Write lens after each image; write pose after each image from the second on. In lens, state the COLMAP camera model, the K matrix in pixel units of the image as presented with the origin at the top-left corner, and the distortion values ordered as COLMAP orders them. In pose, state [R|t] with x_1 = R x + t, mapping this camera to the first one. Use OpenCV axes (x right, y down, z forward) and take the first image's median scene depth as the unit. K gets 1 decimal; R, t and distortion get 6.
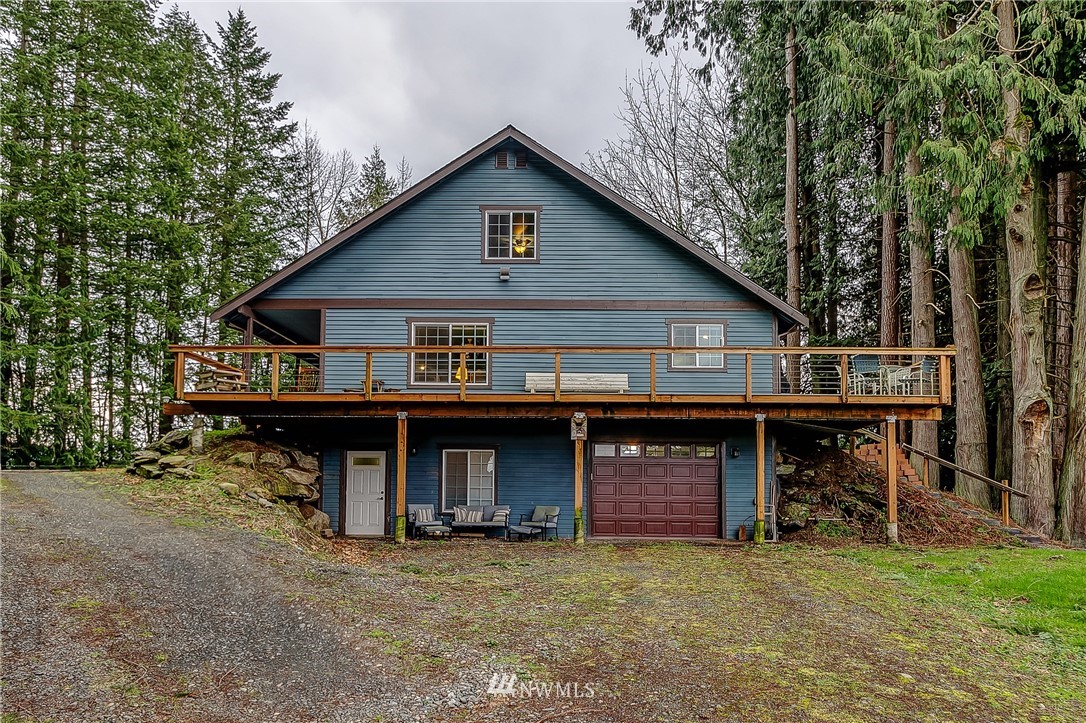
lens RADIAL K [[583.5, 0, 545.7], [0, 583.5, 346.0], [0, 0, 1]] dist [-0.001269, 0.000164]
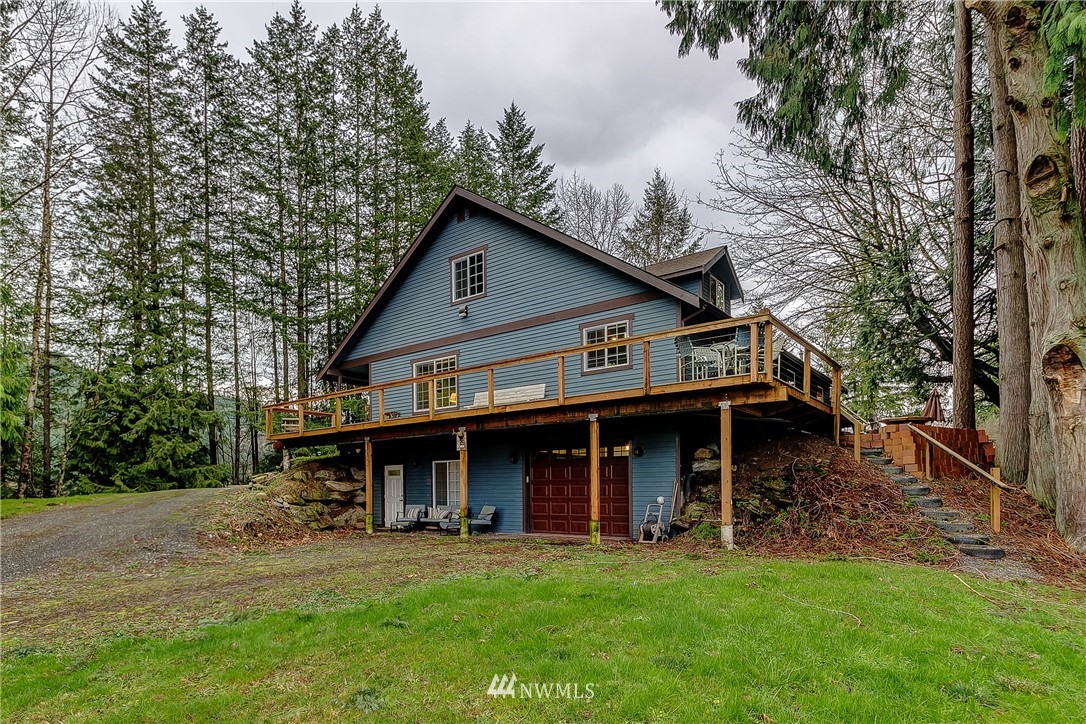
lens RADIAL K [[552.6, 0, 543.7], [0, 552.6, 365.4], [0, 0, 1]] dist [-0.002282, -0.000386]
pose [[0.819195, -0.143363, -0.555308, 0.691342], [0.159599, 0.986992, -0.019368, 0.033688], [0.550861, -0.072761, 0.831419, 0.153062]]
